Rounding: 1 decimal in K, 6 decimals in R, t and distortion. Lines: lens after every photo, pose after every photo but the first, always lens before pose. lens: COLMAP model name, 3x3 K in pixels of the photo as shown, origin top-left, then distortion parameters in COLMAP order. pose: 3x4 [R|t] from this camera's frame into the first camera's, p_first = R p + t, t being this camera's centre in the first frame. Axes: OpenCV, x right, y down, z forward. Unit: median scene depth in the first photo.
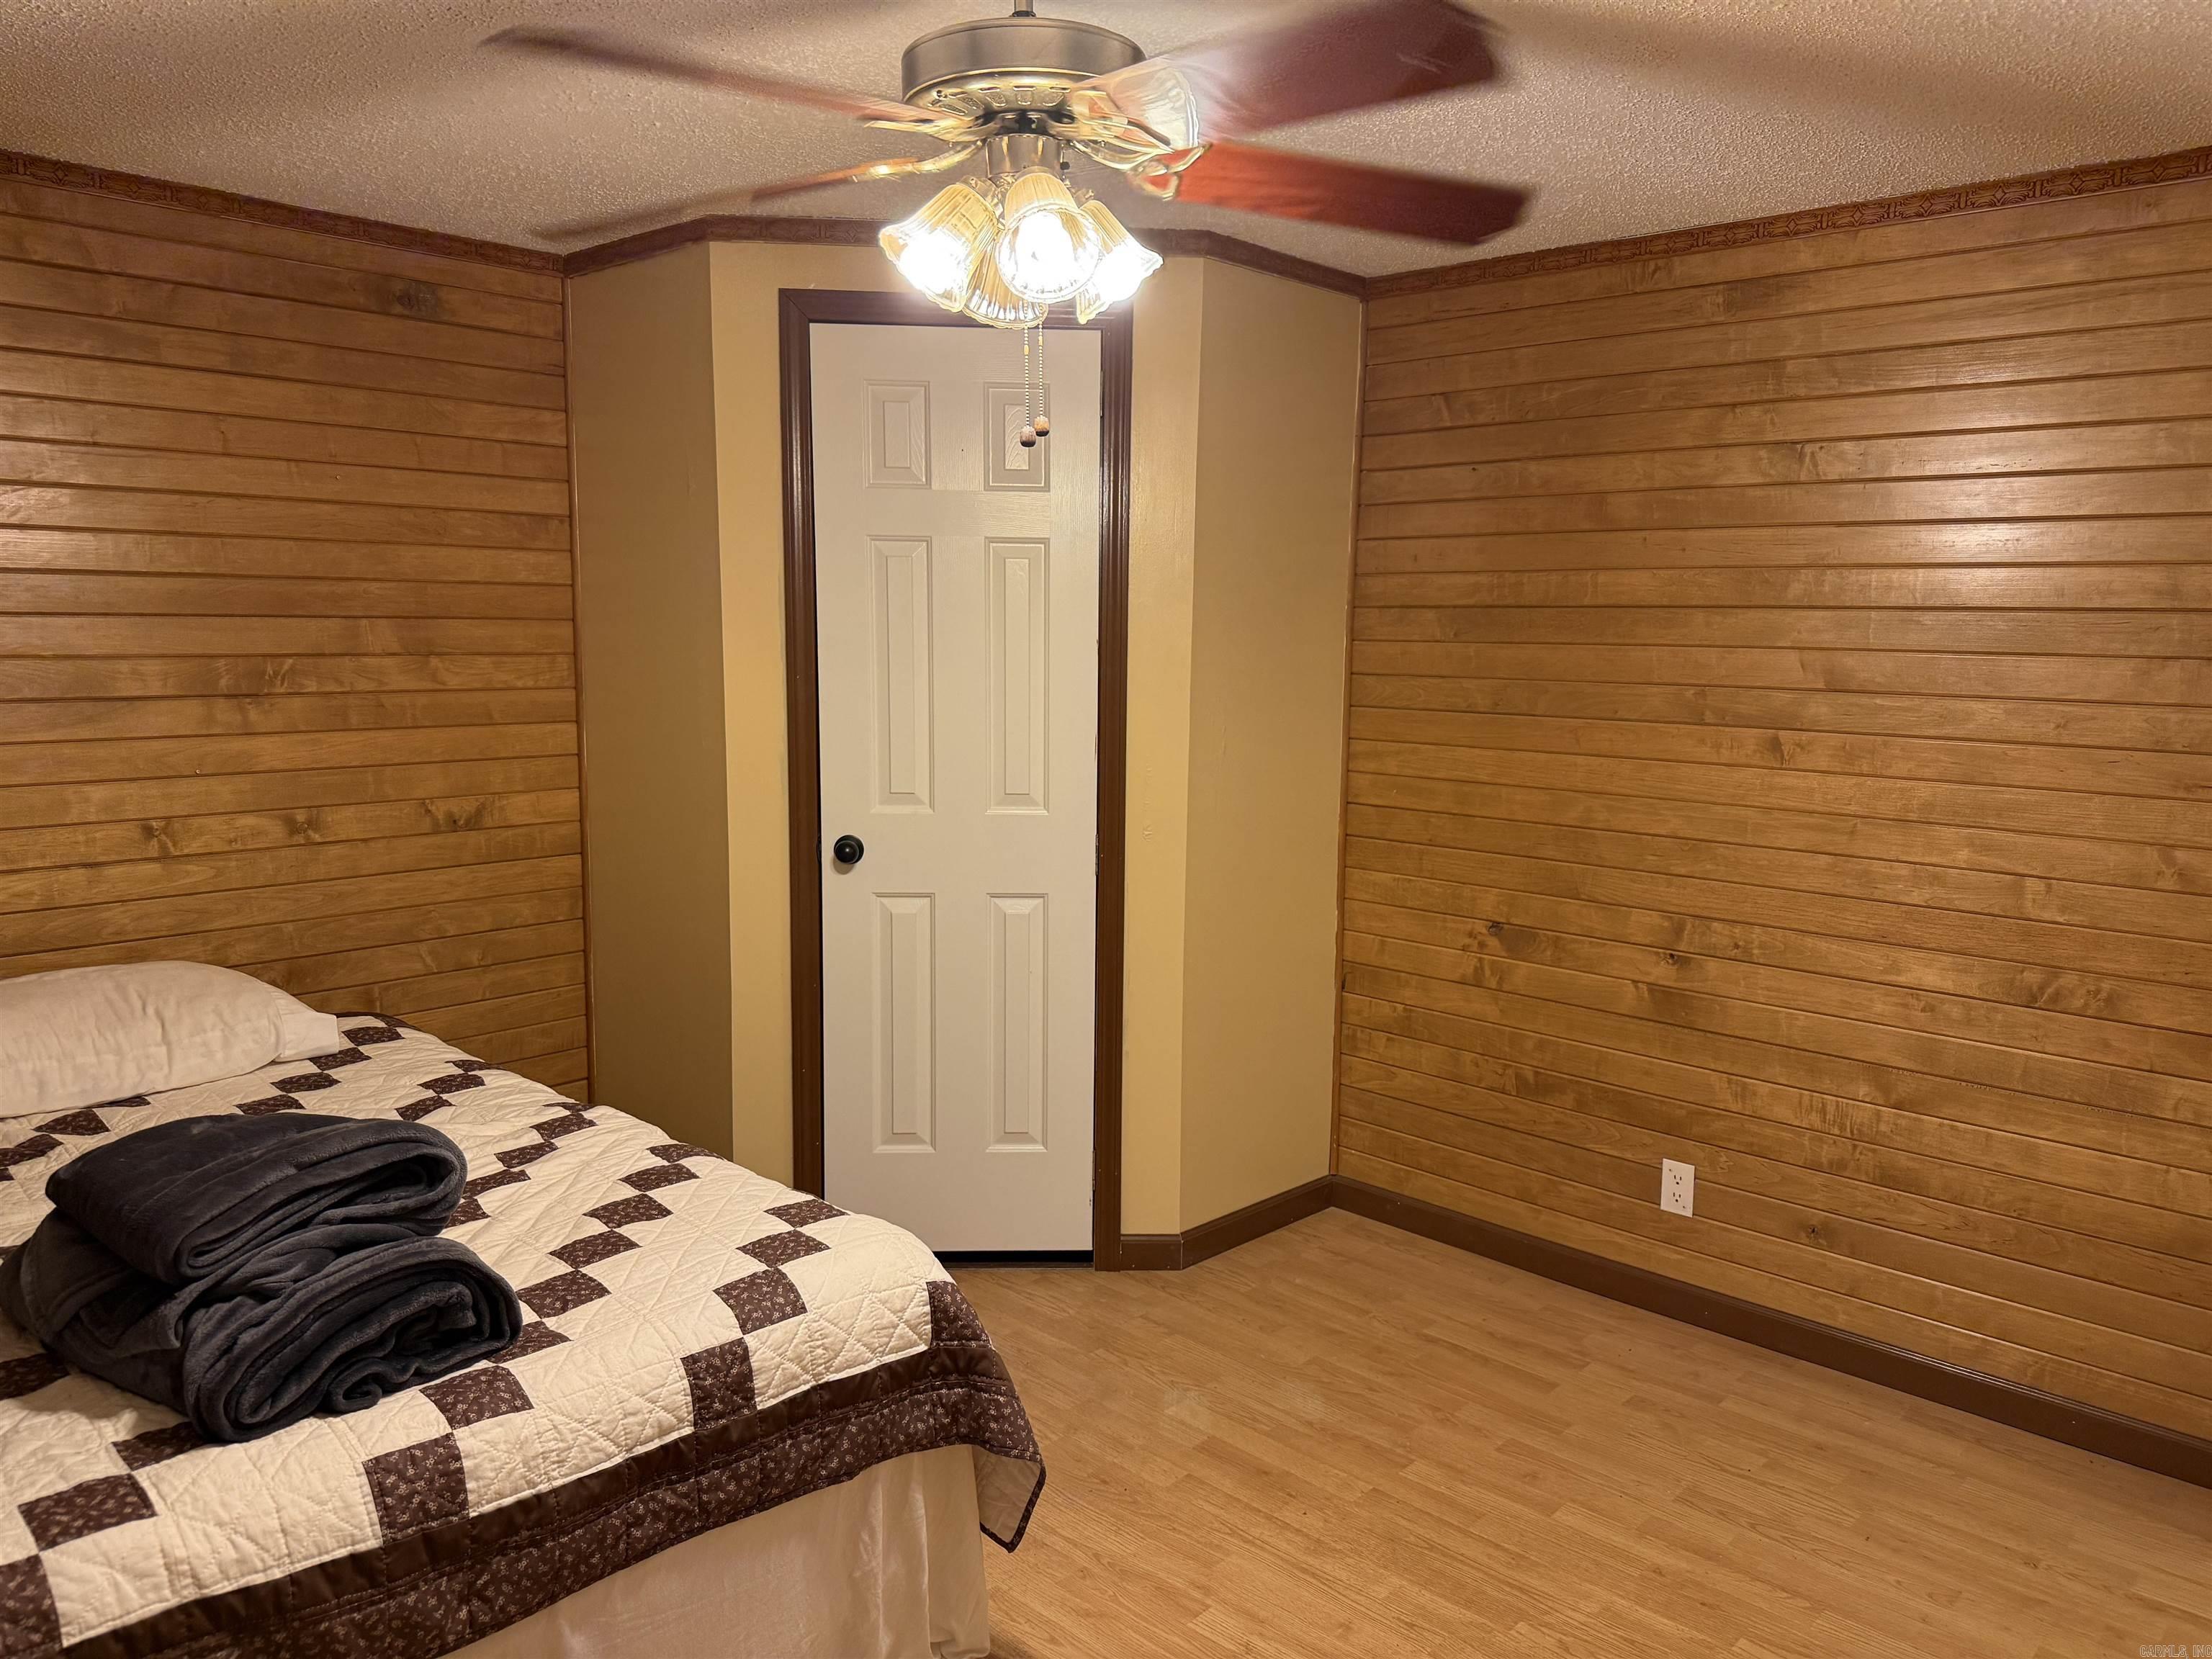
lens RADIAL K [[1575.4, 0, 1106.3], [0, 1575.4, 827.9], [0, 0, 1]] dist [0.023749, -0.027893]
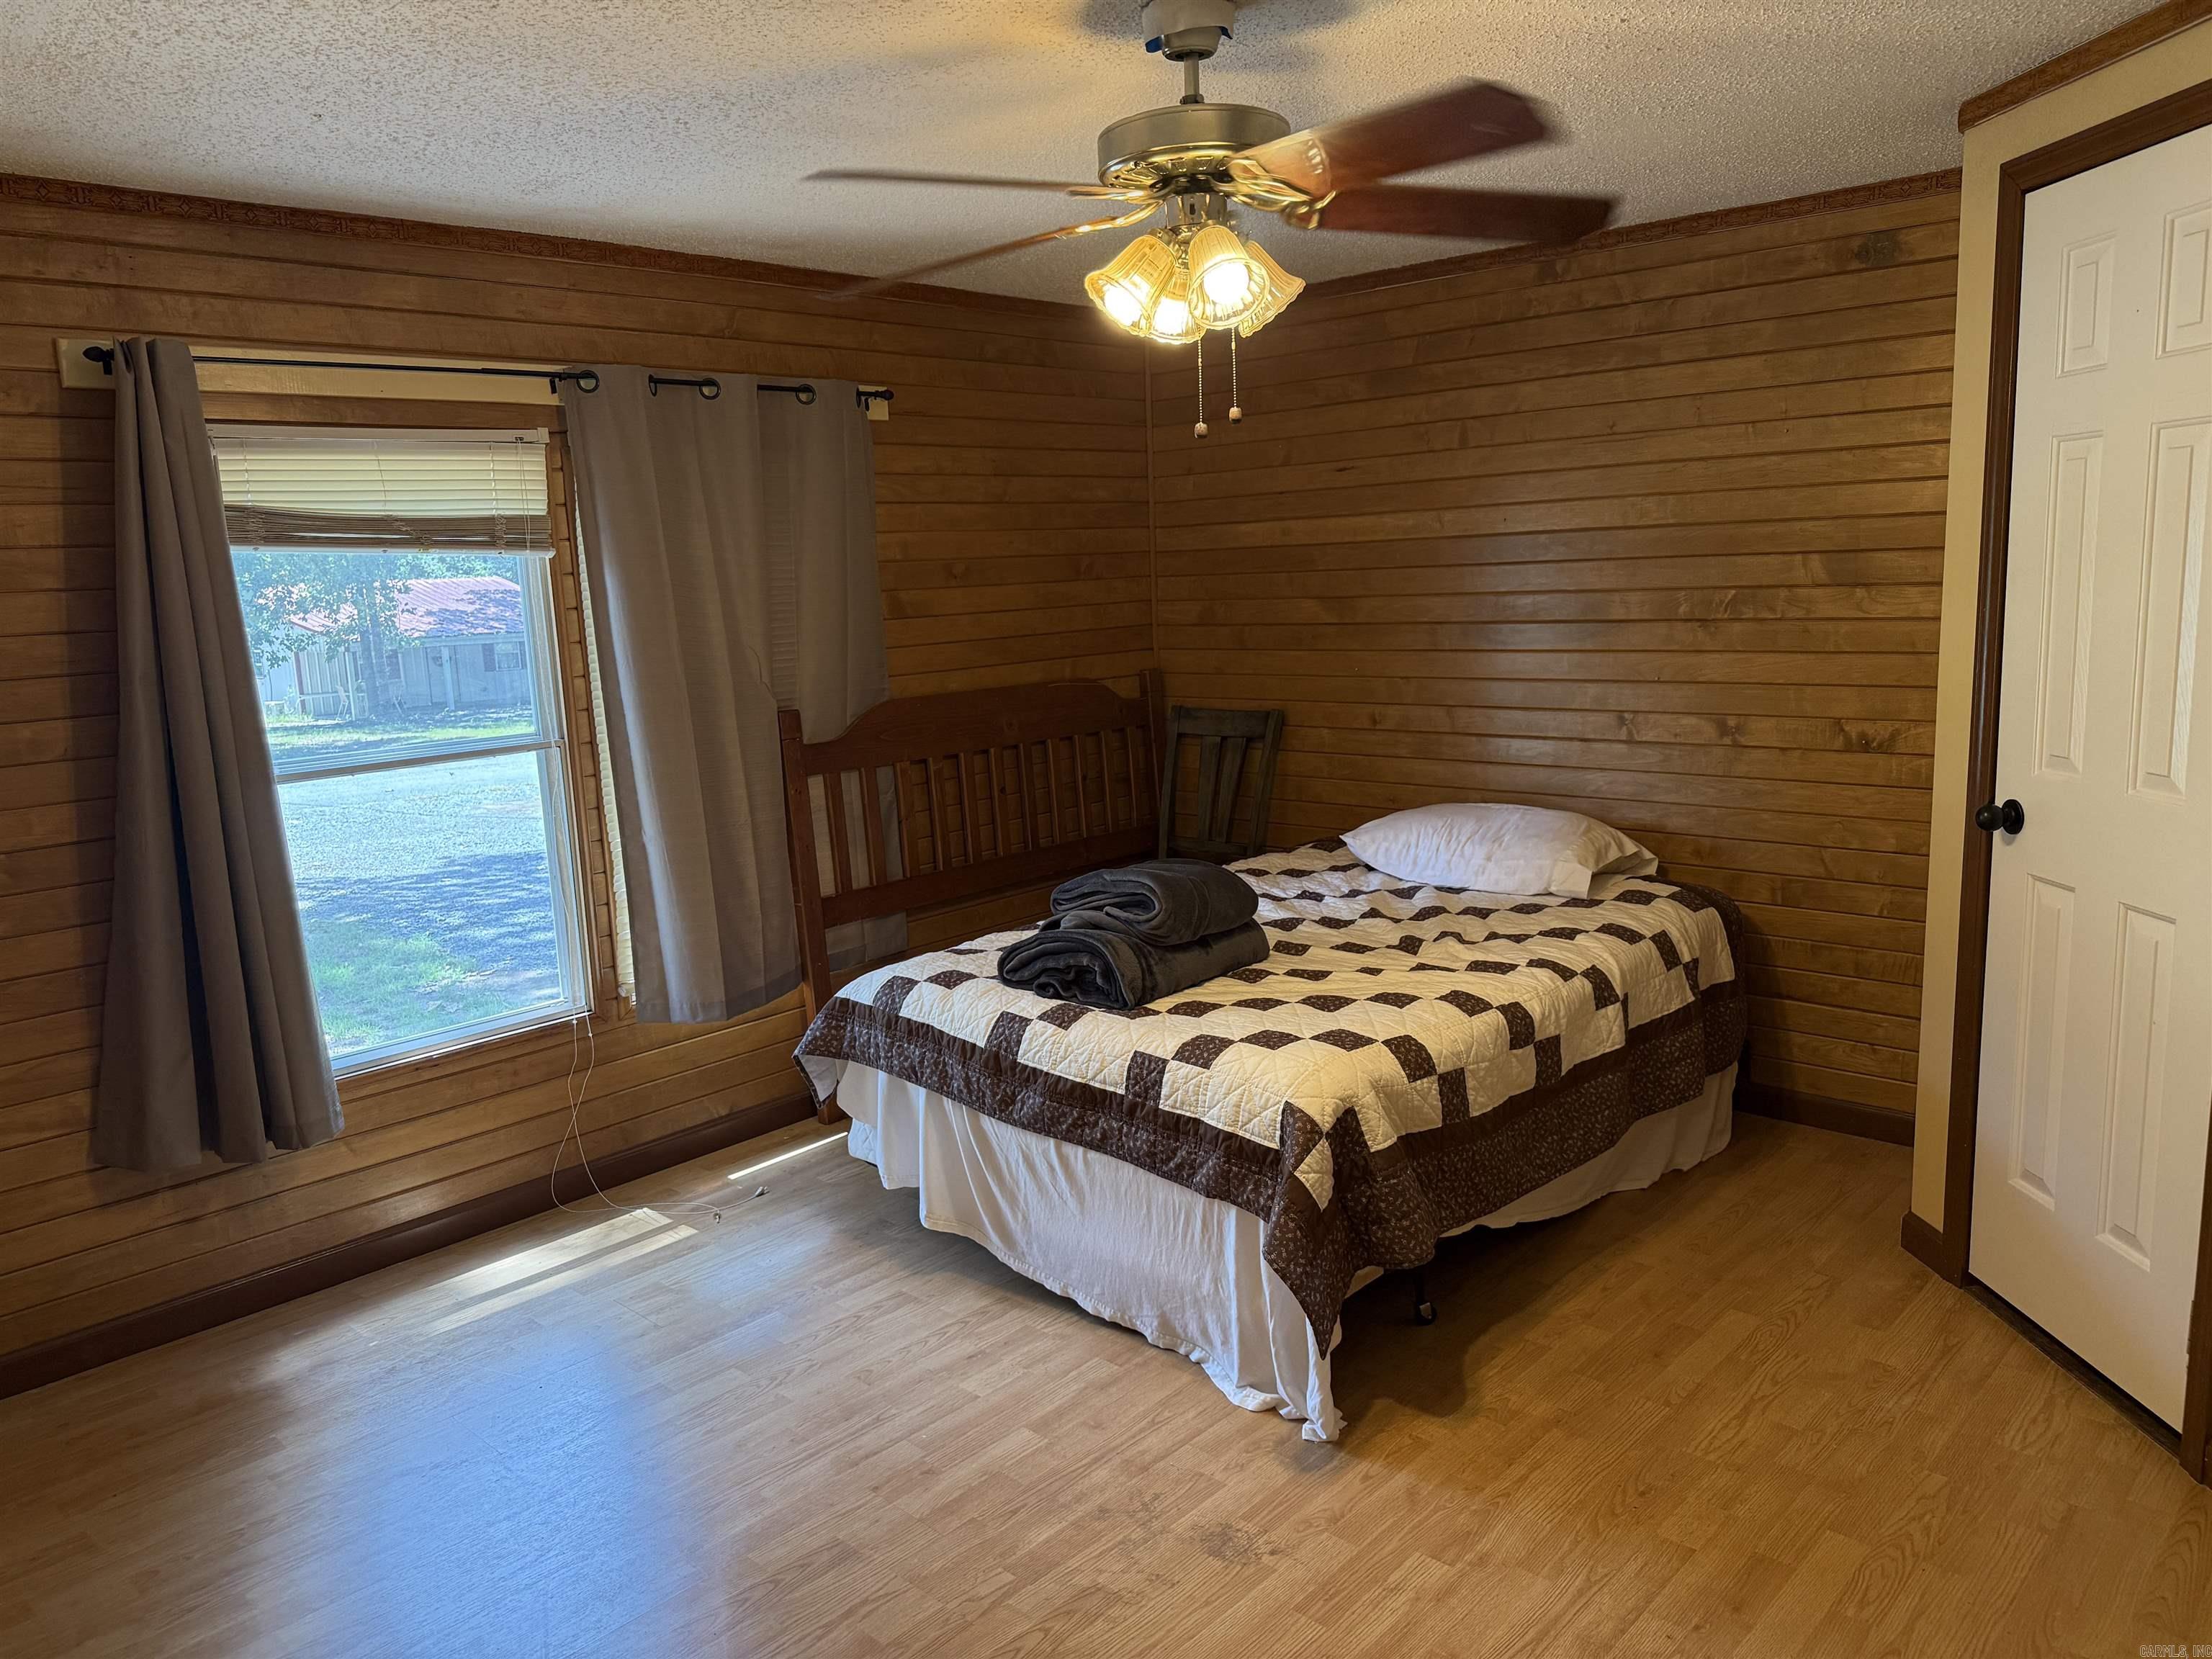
lens RADIAL K [[1575.4, 0, 1104.9], [0, 1575.4, 841.7], [0, 0, 1]] dist [0.023749, -0.027893]
pose [[0.008496, 0.160226, -0.987044, 0.705594], [-0.093003, 0.982928, 0.158757, -0.065856], [0.995630, 0.090449, 0.023253, 0.516787]]
